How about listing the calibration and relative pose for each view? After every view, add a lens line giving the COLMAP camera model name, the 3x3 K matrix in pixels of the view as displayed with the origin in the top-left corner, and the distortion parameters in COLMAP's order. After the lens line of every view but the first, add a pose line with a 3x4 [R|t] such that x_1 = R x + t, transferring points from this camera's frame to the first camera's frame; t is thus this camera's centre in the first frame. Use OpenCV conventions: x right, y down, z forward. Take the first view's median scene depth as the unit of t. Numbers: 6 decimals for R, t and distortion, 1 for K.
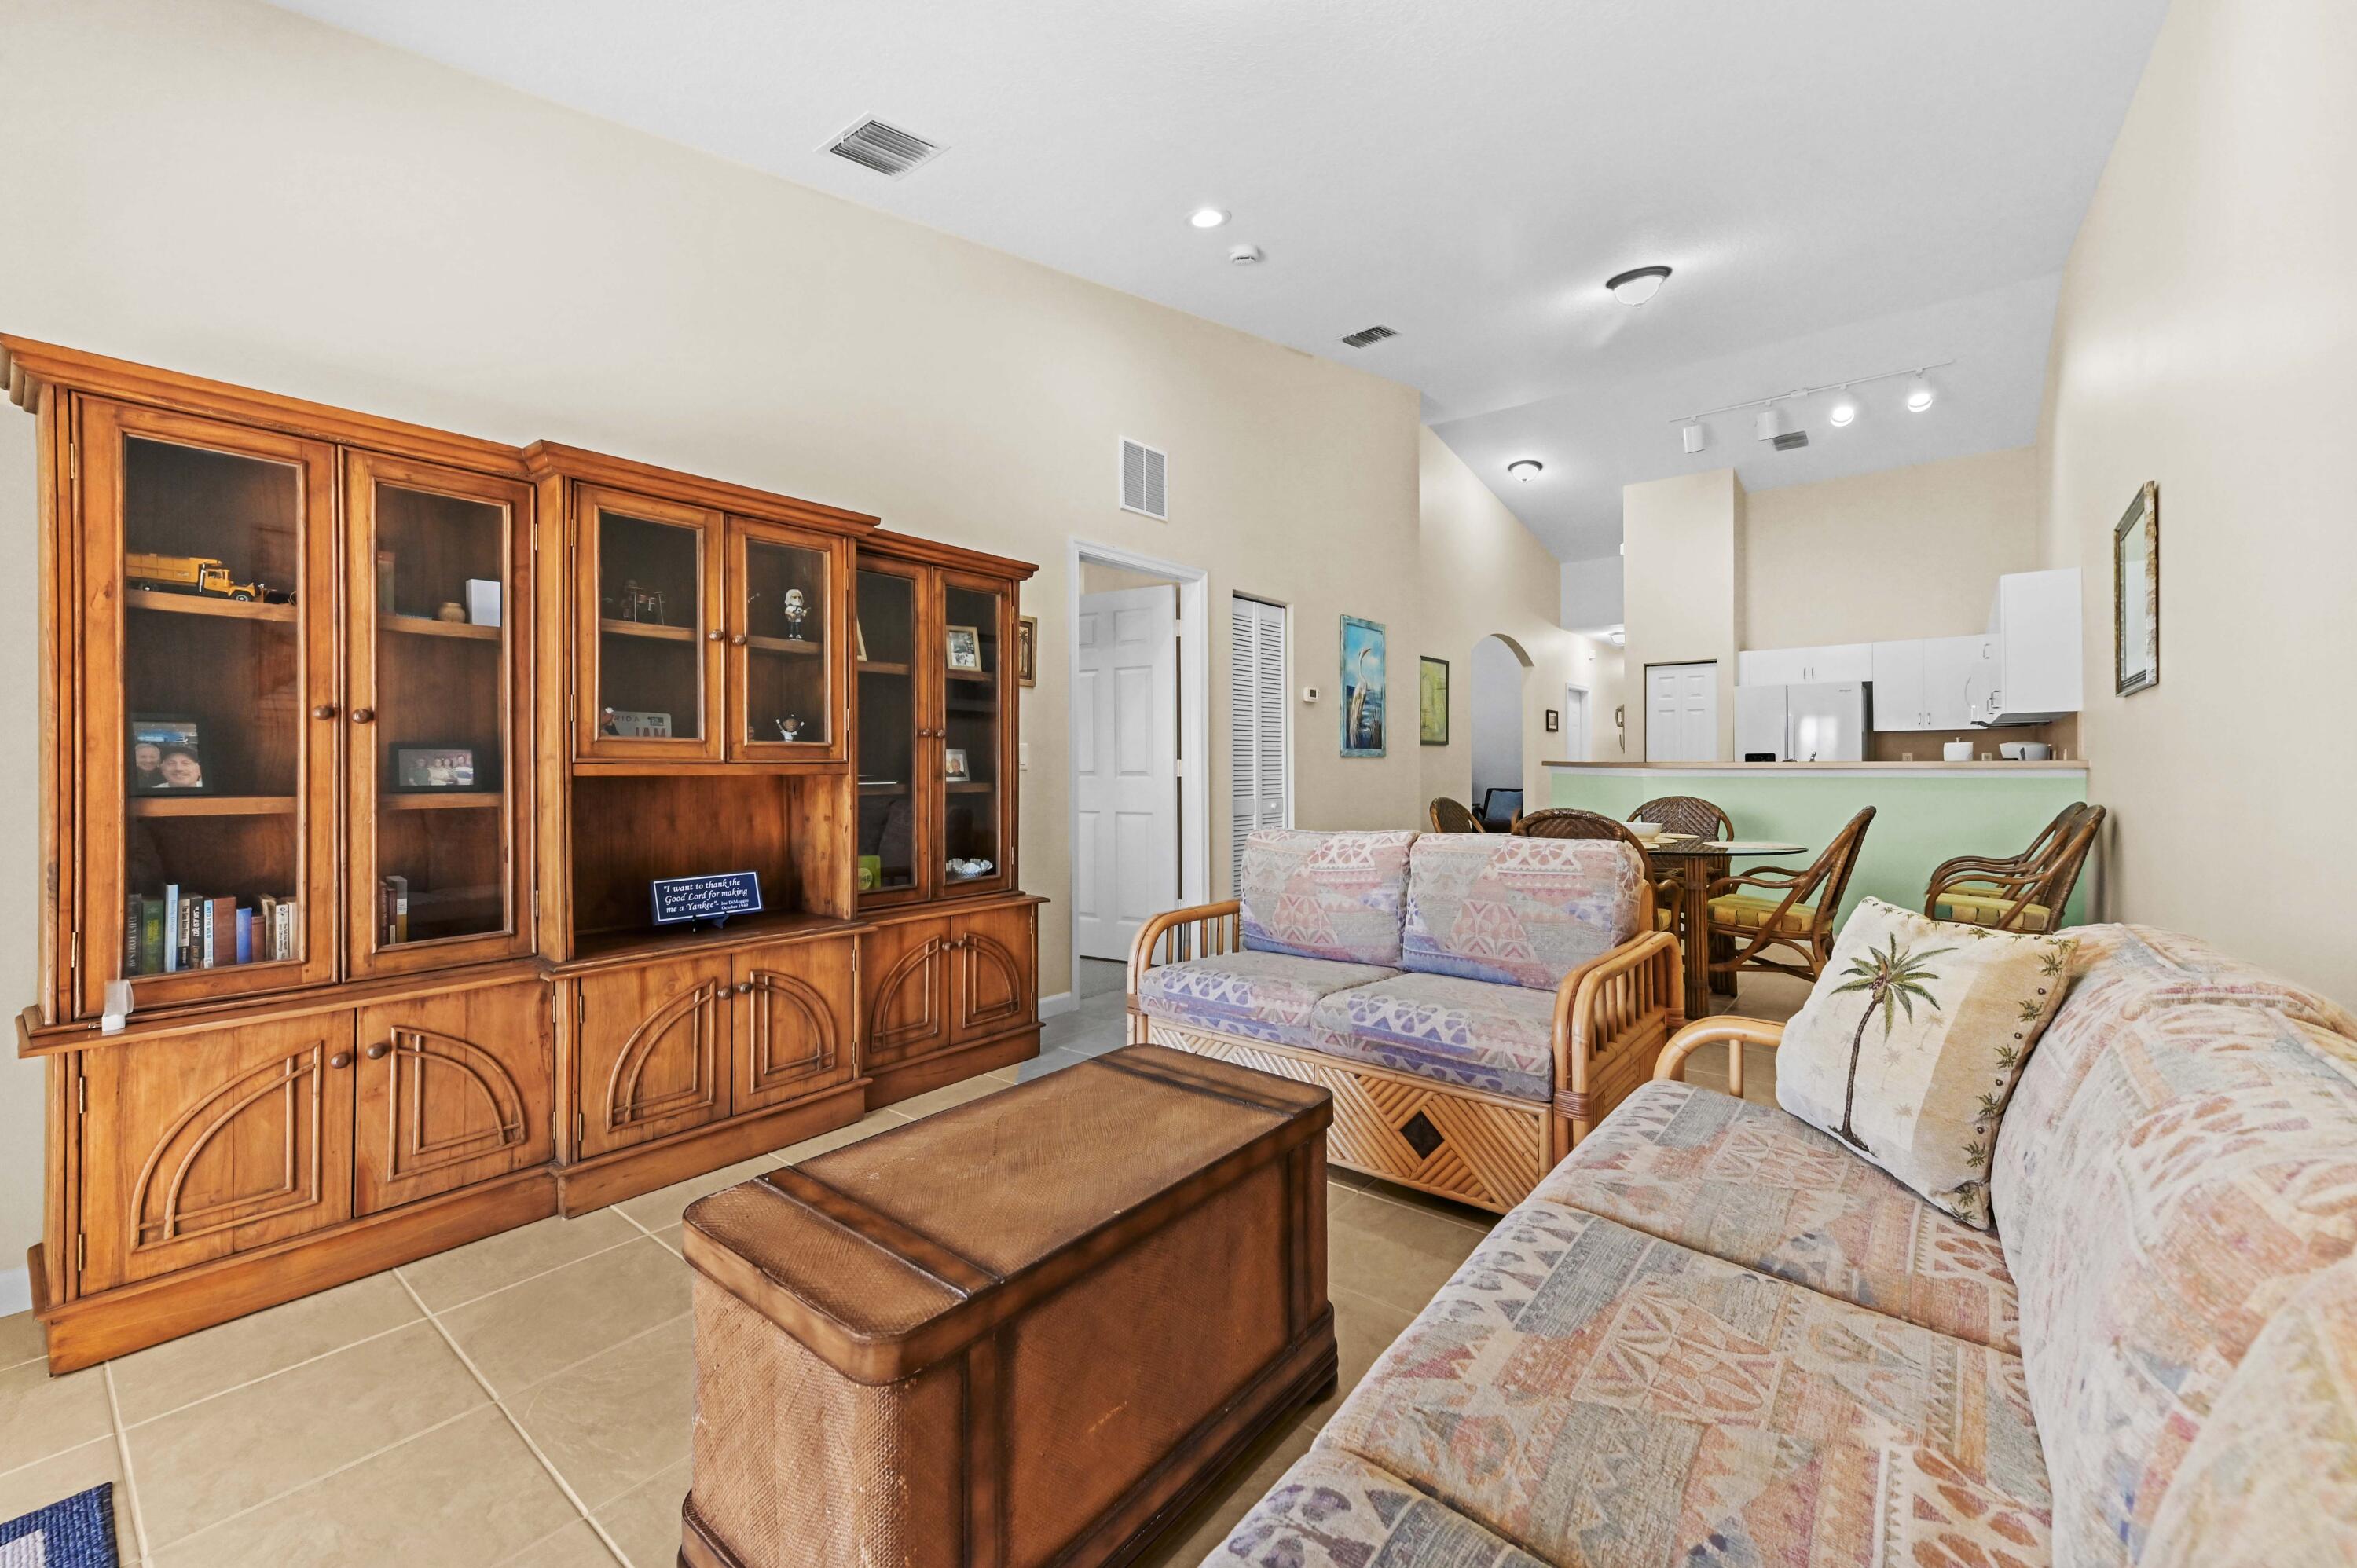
lens RADIAL K [[961.5, 0, 1168.4], [0, 961.5, 754.3], [0, 0, 1]] dist [0.016331, 0.000764]
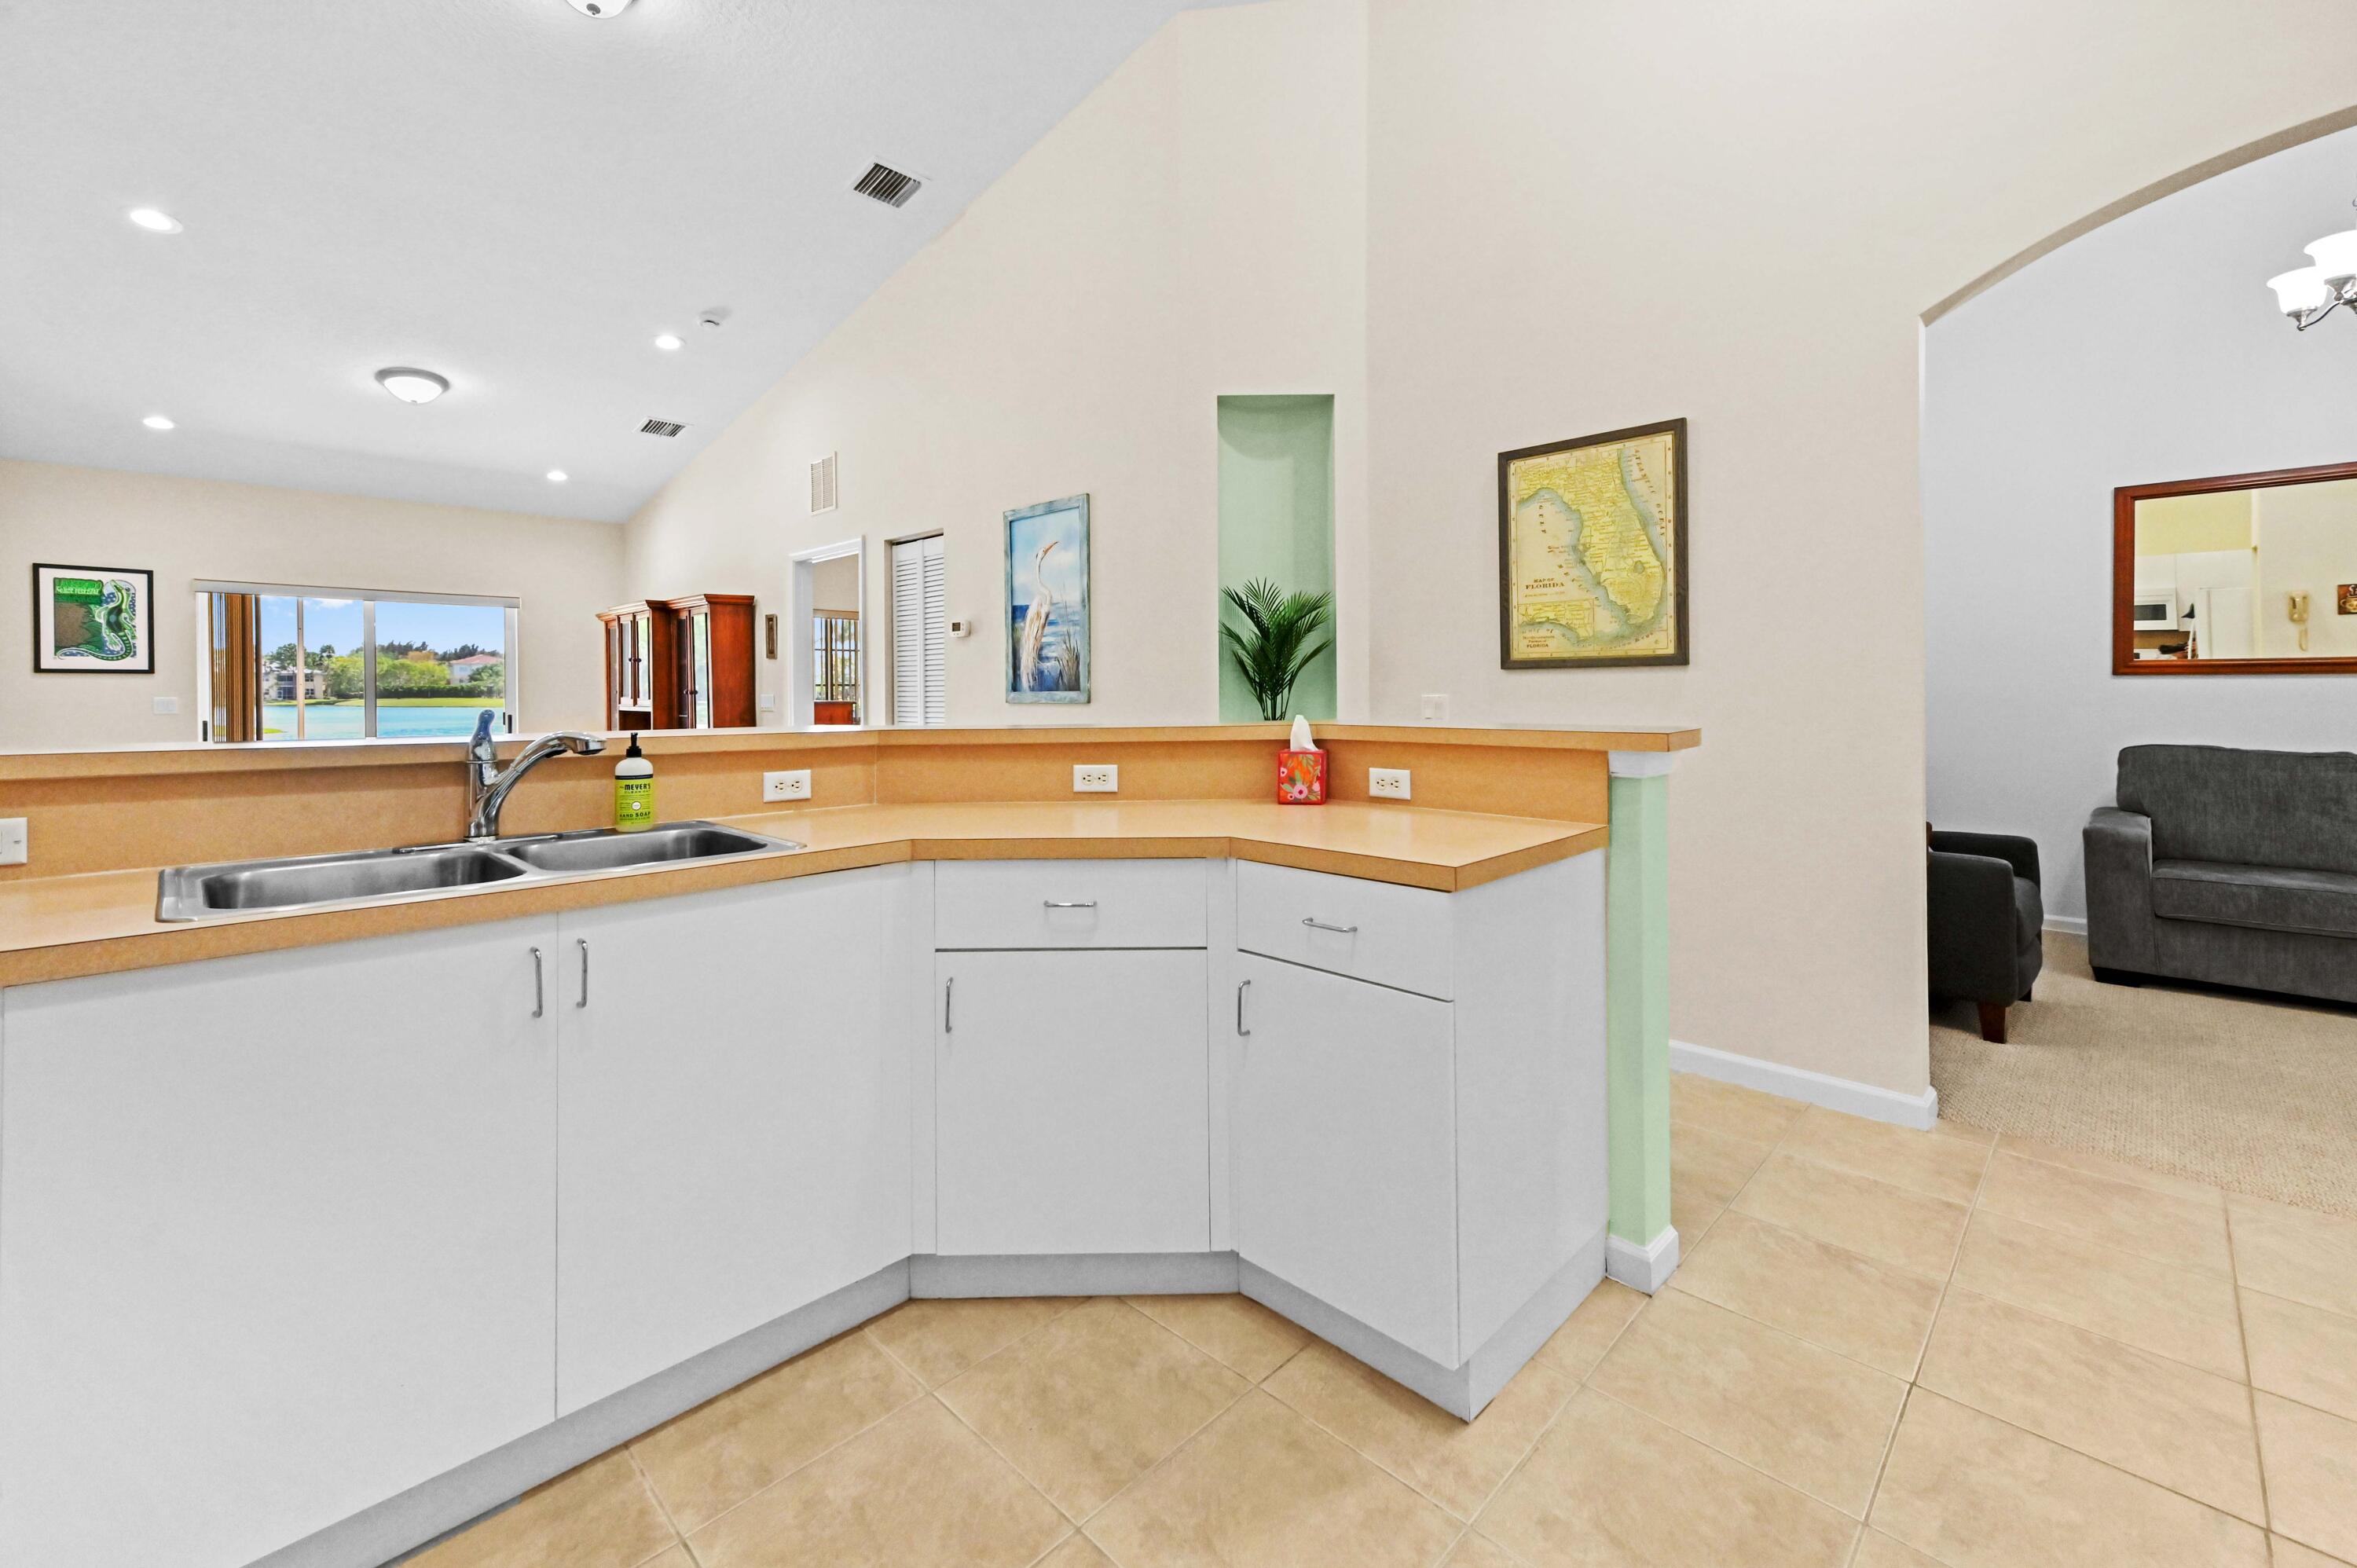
lens RADIAL K [[961.5, 0, 1165.6], [0, 961.5, 698.6], [0, 0, 1]] dist [0.016331, 0.000764]
pose [[-0.104361, 0.009000, -0.994499, 0.913654], [0.013285, 0.999882, 0.007655, -0.004955], [0.994451, -0.012413, -0.104468, 1.200525]]
